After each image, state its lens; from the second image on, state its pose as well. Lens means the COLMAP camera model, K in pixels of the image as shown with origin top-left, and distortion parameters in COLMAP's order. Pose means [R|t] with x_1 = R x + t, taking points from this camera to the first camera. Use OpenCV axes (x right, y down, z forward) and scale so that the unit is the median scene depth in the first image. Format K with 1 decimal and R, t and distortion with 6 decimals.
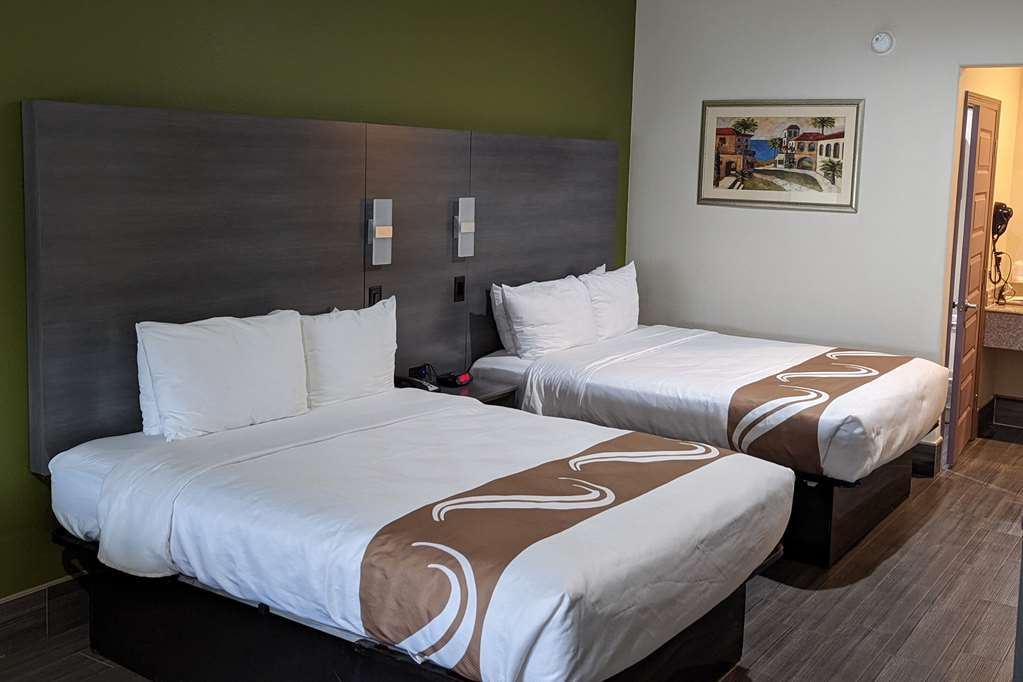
lens RADIAL K [[1209.8, 0, 511.5], [0, 1209.8, 341.0], [0, 0, 1]] dist [0.105552, -0.300786]
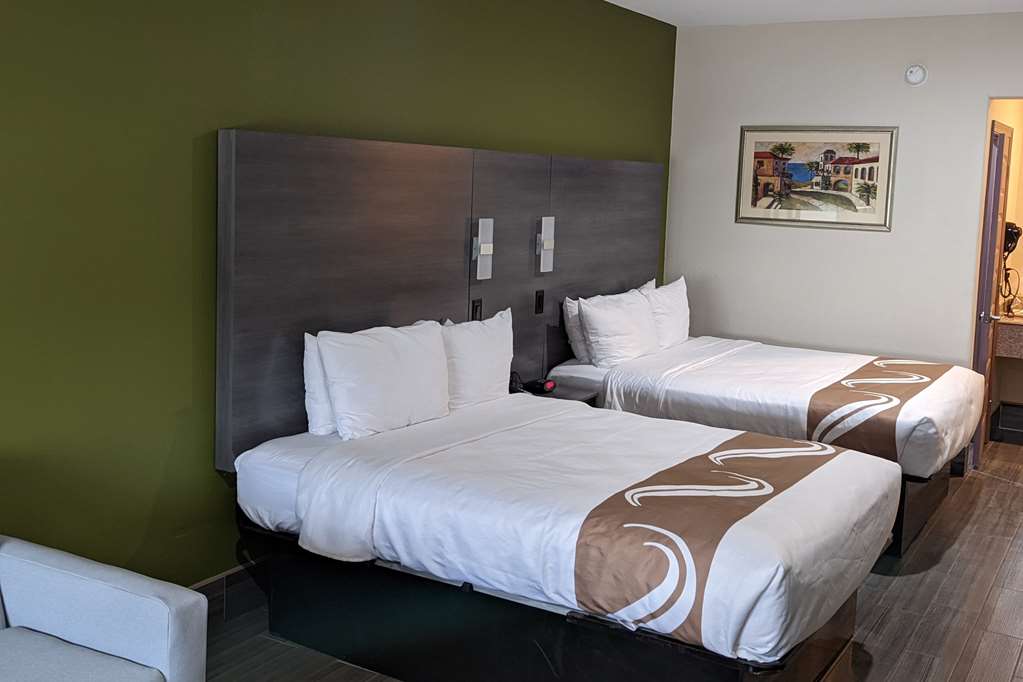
lens RADIAL K [[1209.8, 0, 511.5], [0, 1209.8, 341.0], [0, 0, 1]] dist [0.105552, -0.300786]
pose [[0.998590, -0.001152, 0.053063, -0.146125], [0.001771, 0.999931, -0.011611, 0.004518], [-0.053046, 0.011688, 0.998524, -0.077191]]
